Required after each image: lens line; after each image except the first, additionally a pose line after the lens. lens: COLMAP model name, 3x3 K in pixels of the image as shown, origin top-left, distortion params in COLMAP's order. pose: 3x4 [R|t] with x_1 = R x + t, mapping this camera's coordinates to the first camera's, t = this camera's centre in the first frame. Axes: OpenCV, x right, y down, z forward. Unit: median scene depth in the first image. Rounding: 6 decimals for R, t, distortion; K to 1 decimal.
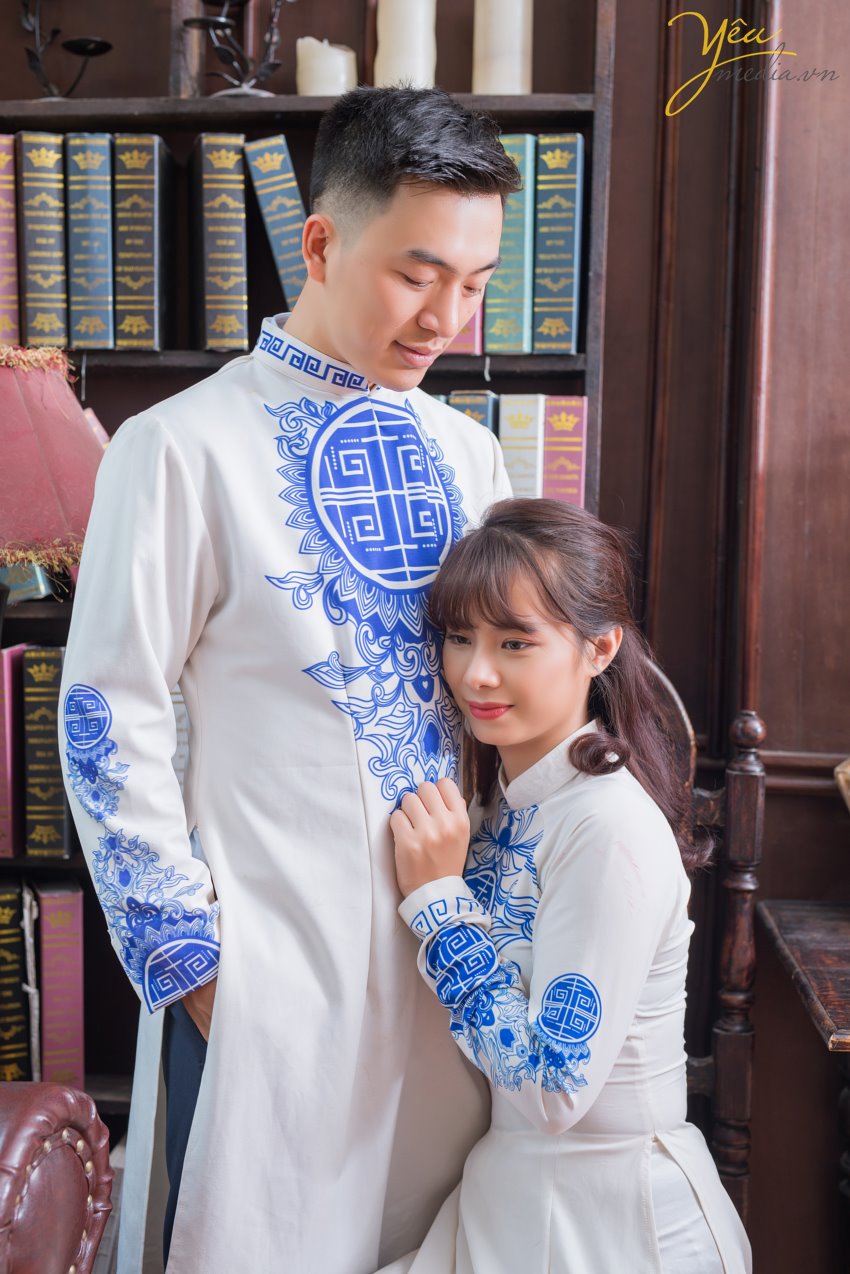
lens RADIAL K [[1748.1, 0, 425.0], [0, 1748.1, 637.0], [0, 0, 1]] dist [-0.004414, -0.028678]
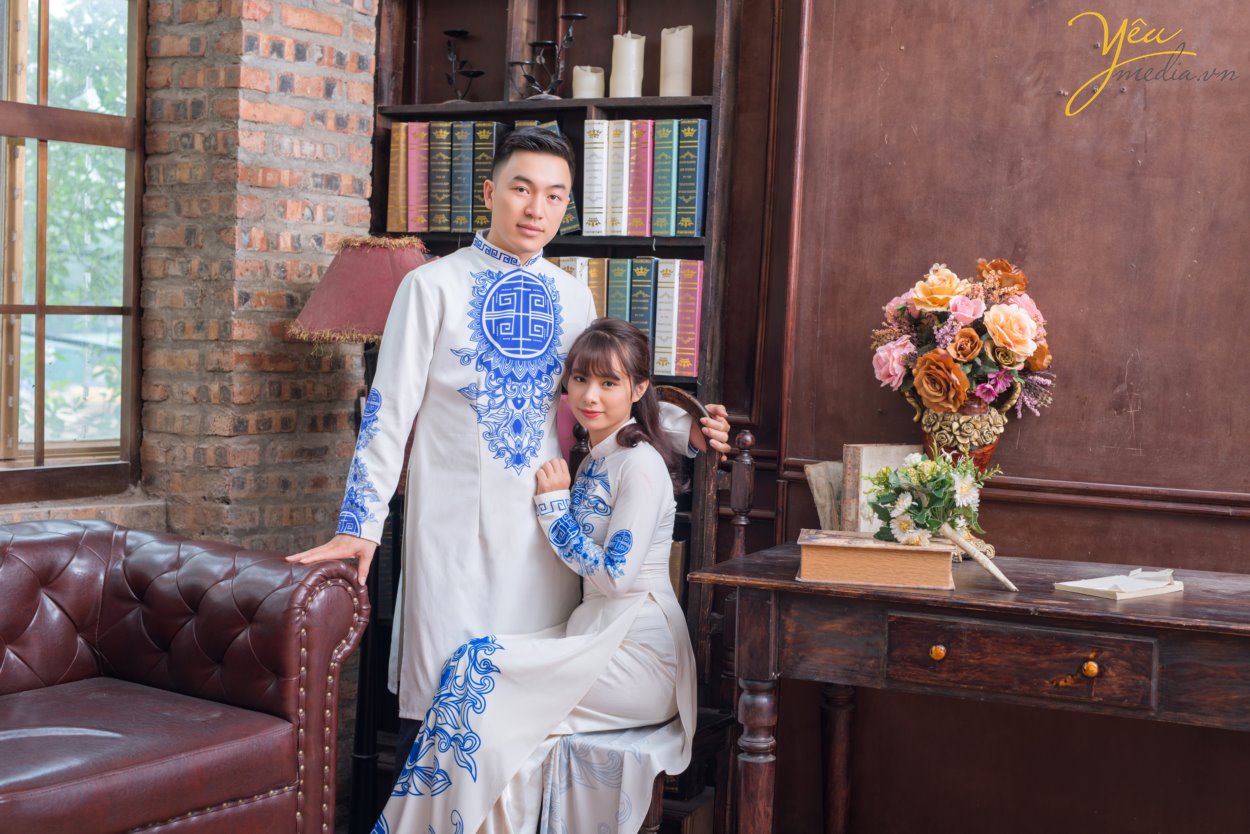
lens RADIAL K [[1715.1, 0, 625.6], [0, 1715.1, 386.6], [0, 0, 1]] dist [-0.004414, -0.028678]
pose [[0.944320, 0.032235, -0.327445, 0.610471], [-0.040285, 0.999029, -0.017831, 0.030775], [0.326553, 0.030029, 0.944702, -0.725266]]
